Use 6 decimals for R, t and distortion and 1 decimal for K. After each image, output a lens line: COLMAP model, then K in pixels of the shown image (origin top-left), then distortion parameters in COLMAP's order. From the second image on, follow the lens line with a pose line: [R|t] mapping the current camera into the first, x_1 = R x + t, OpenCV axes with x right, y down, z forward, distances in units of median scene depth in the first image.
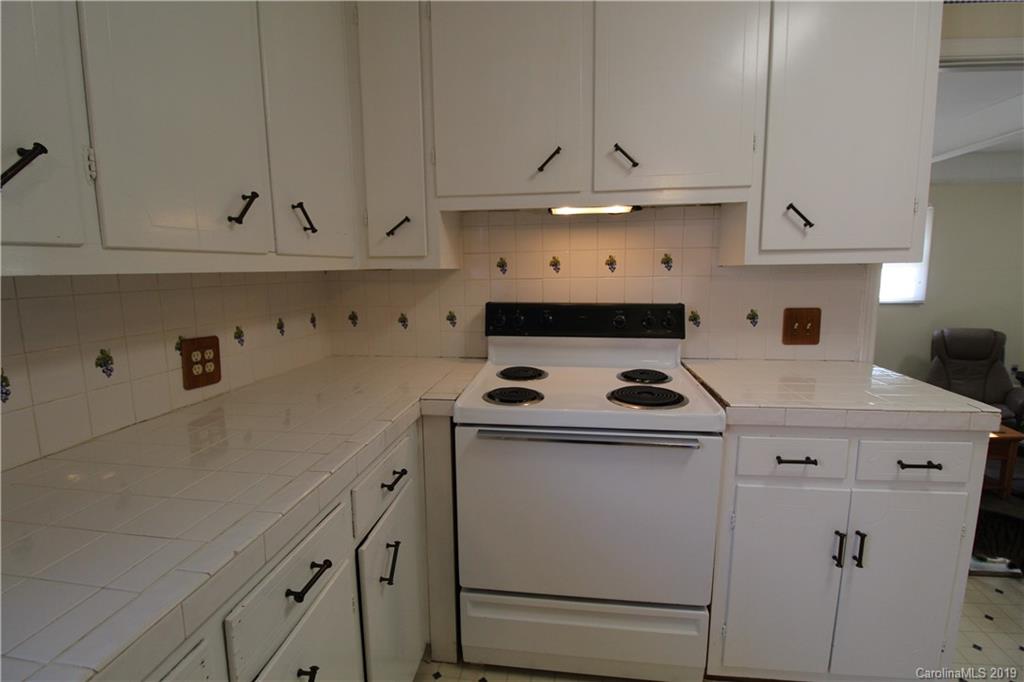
lens RADIAL K [[481.7, 0, 512.0], [0, 481.7, 336.9], [0, 0, 1]] dist [0.004124, 0.000173]
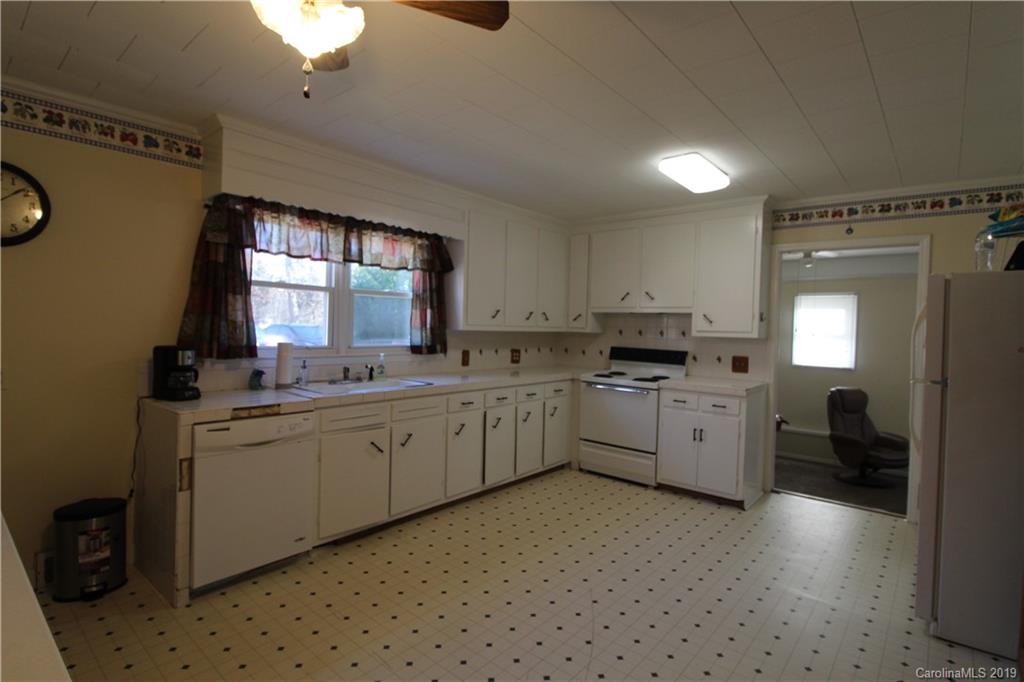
lens RADIAL K [[496.6, 0, 512.9], [0, 496.6, 338.1], [0, 0, 1]] dist [-0.009389, -0.002899]
pose [[0.837043, 0.047101, -0.545106, 1.172754], [-0.114589, 0.989284, -0.090476, 0.227172], [0.535003, 0.138195, 0.833471, -1.837147]]
